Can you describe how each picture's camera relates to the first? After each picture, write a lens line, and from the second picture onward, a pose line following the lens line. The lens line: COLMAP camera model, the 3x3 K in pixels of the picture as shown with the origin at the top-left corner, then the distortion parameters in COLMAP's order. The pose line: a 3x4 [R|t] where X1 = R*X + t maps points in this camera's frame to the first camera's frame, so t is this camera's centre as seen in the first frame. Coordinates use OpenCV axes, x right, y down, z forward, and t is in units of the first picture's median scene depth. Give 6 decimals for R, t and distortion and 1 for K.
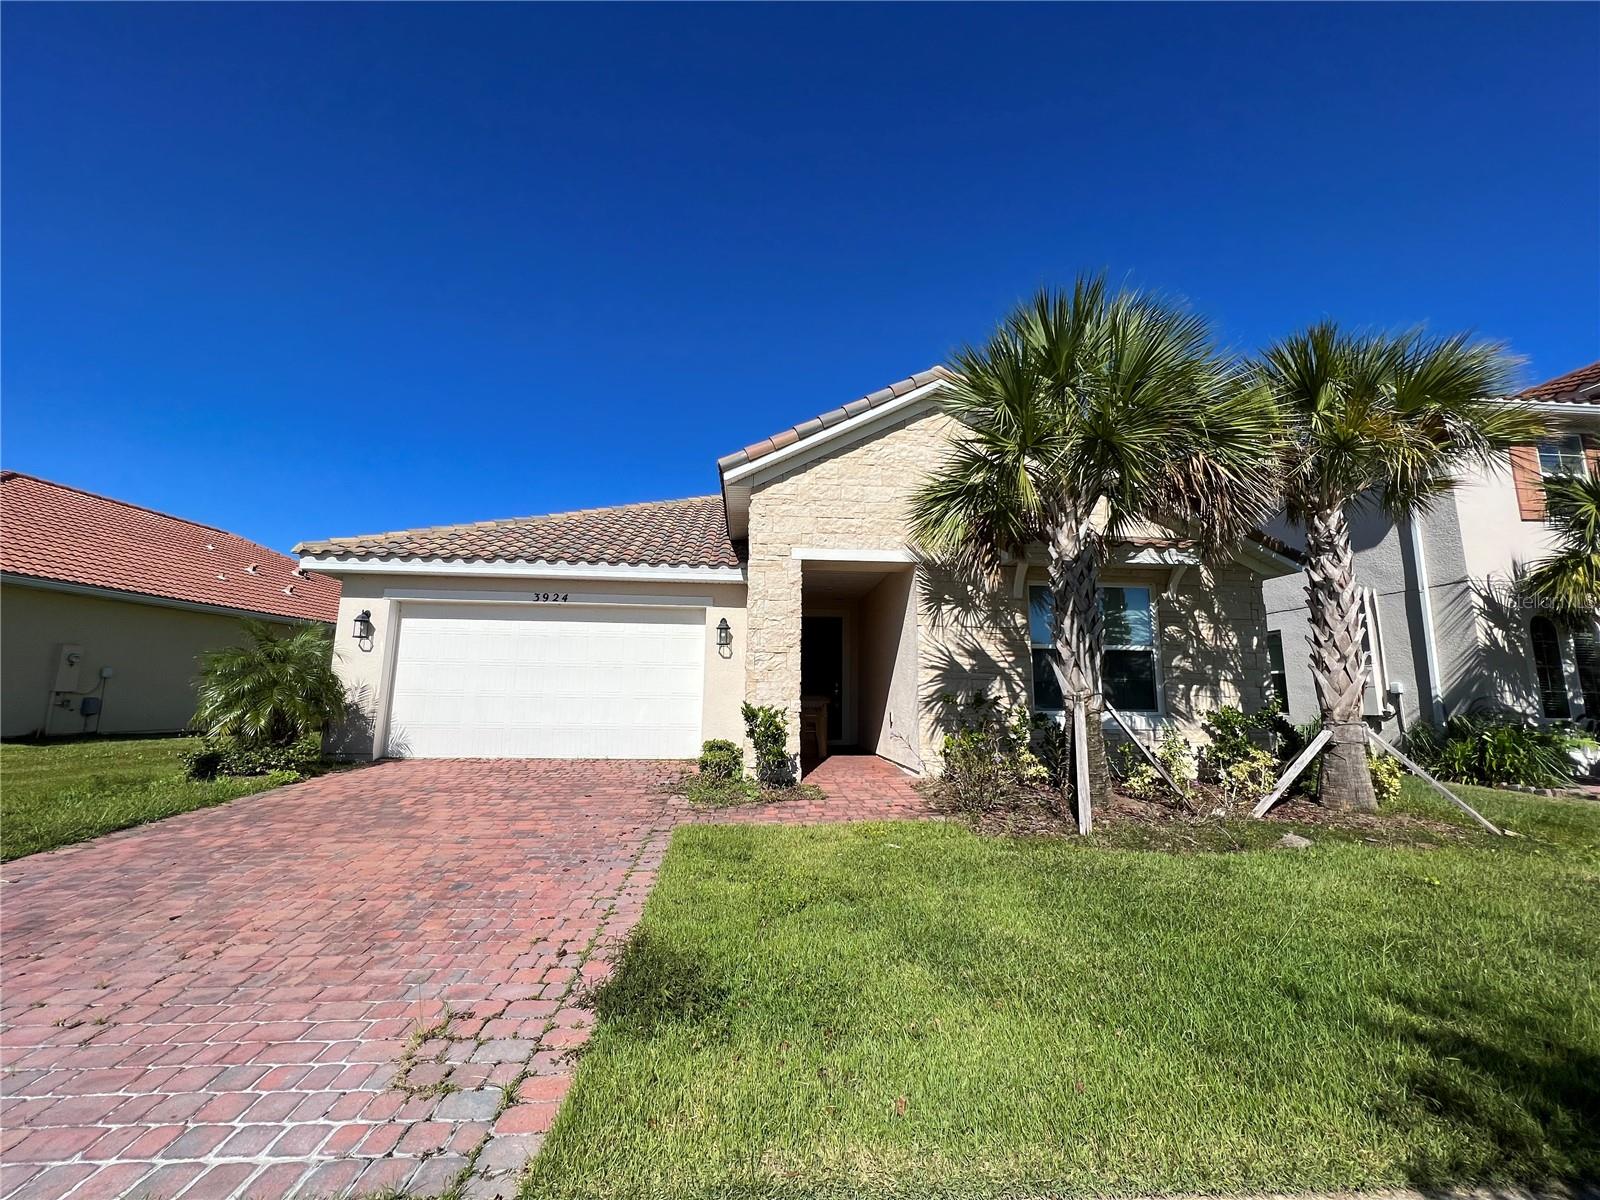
lens RADIAL K [[638.4, 0, 797.3], [0, 638.4, 599.9], [0, 0, 1]] dist [-0.000674, -0.000034]
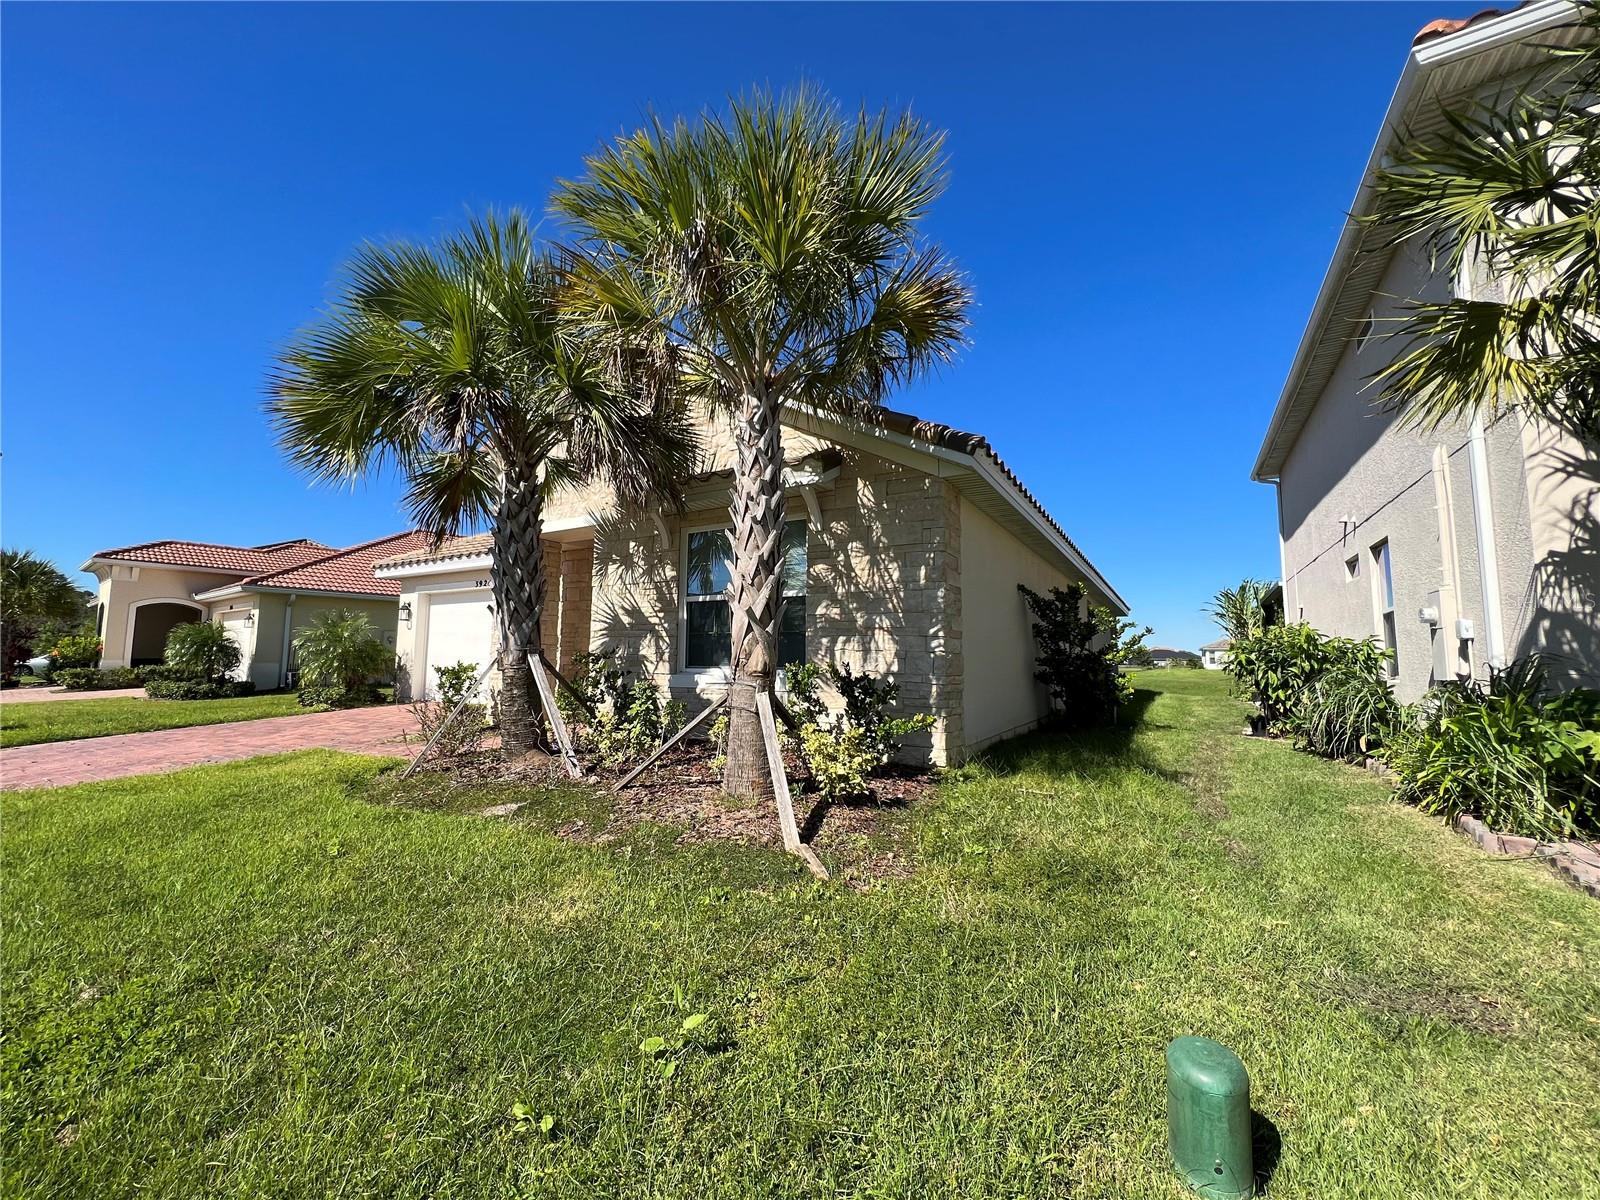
lens RADIAL K [[638.4, 0, 804.4], [0, 638.4, 599.5], [0, 0, 1]] dist [-0.000674, -0.000034]
pose [[0.820108, -0.060206, -0.569032, 1.036744], [0.093247, 0.995218, 0.029093, 0.061087], [0.564560, -0.076920, 0.821800, 0.331165]]
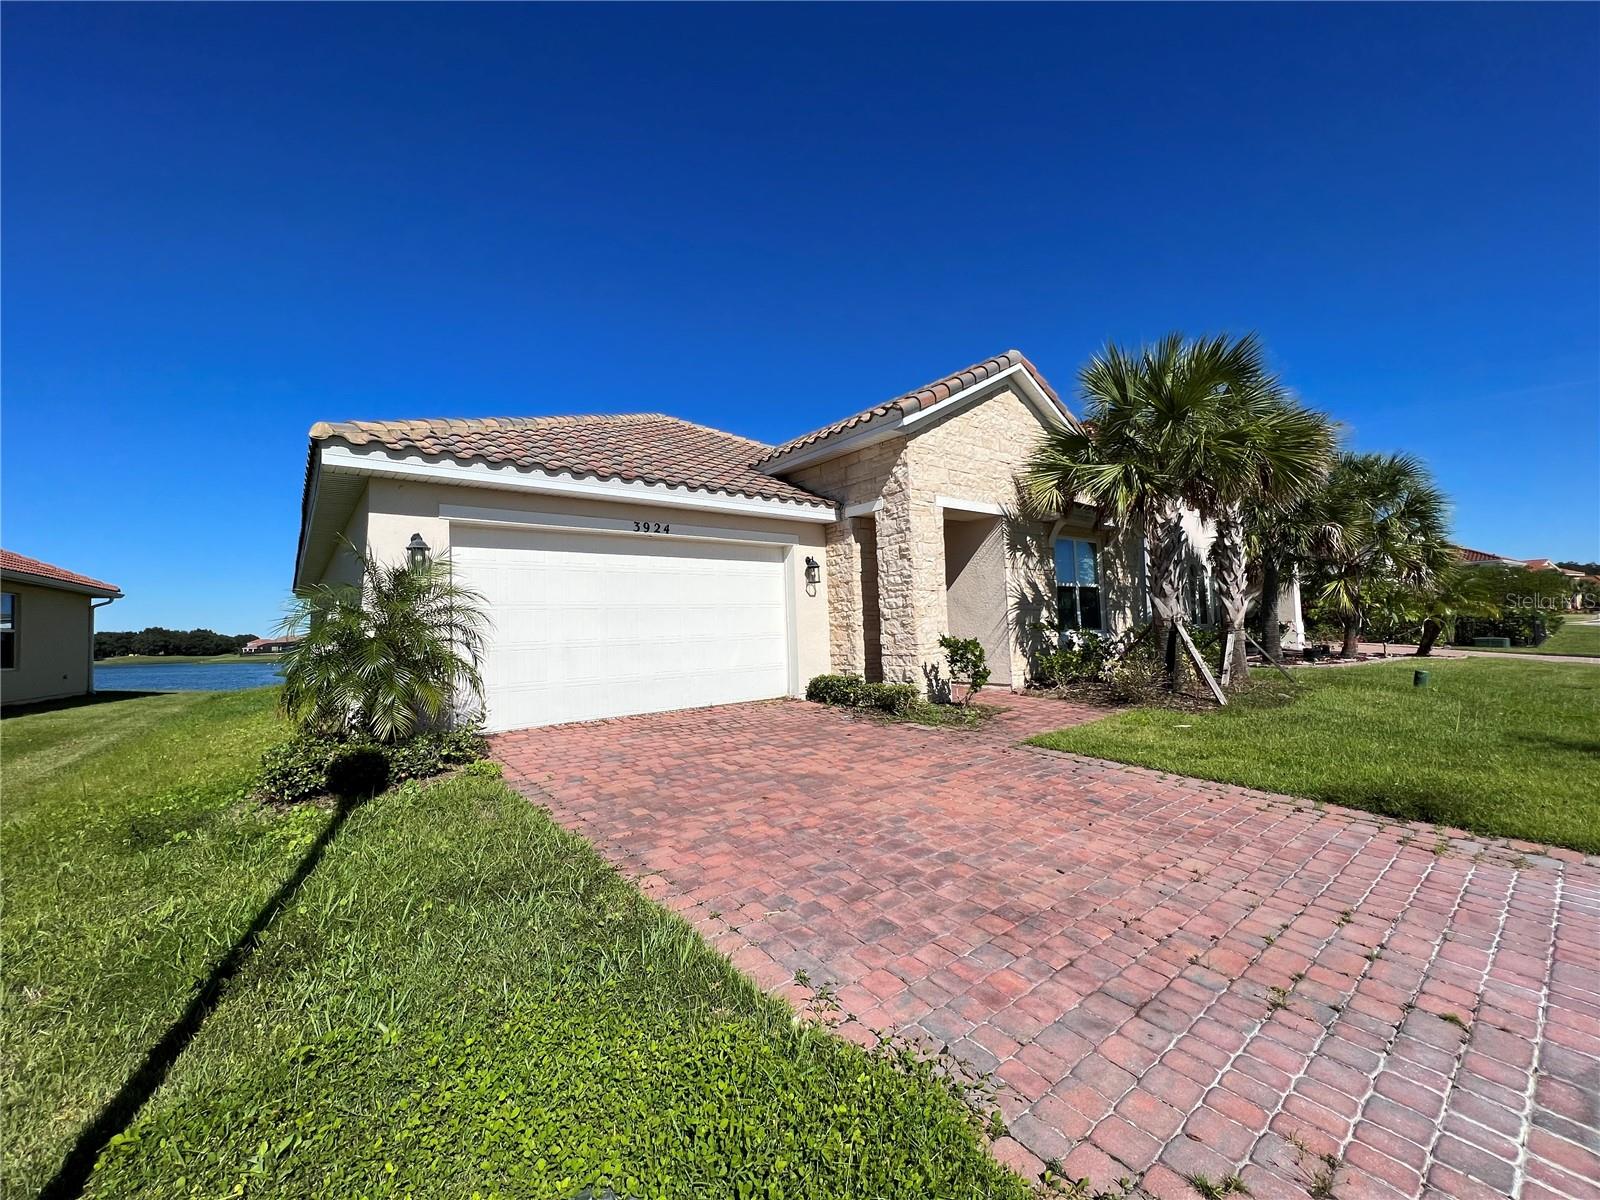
lens RADIAL K [[638.4, 0, 802.4], [0, 638.4, 595.9], [0, 0, 1]] dist [-0.000674, -0.000034]
pose [[0.823344, -0.010757, 0.567441, -0.807071], [-0.041583, 0.995990, 0.079217, 0.013312], [-0.566017, -0.088819, 0.819595, 0.209812]]
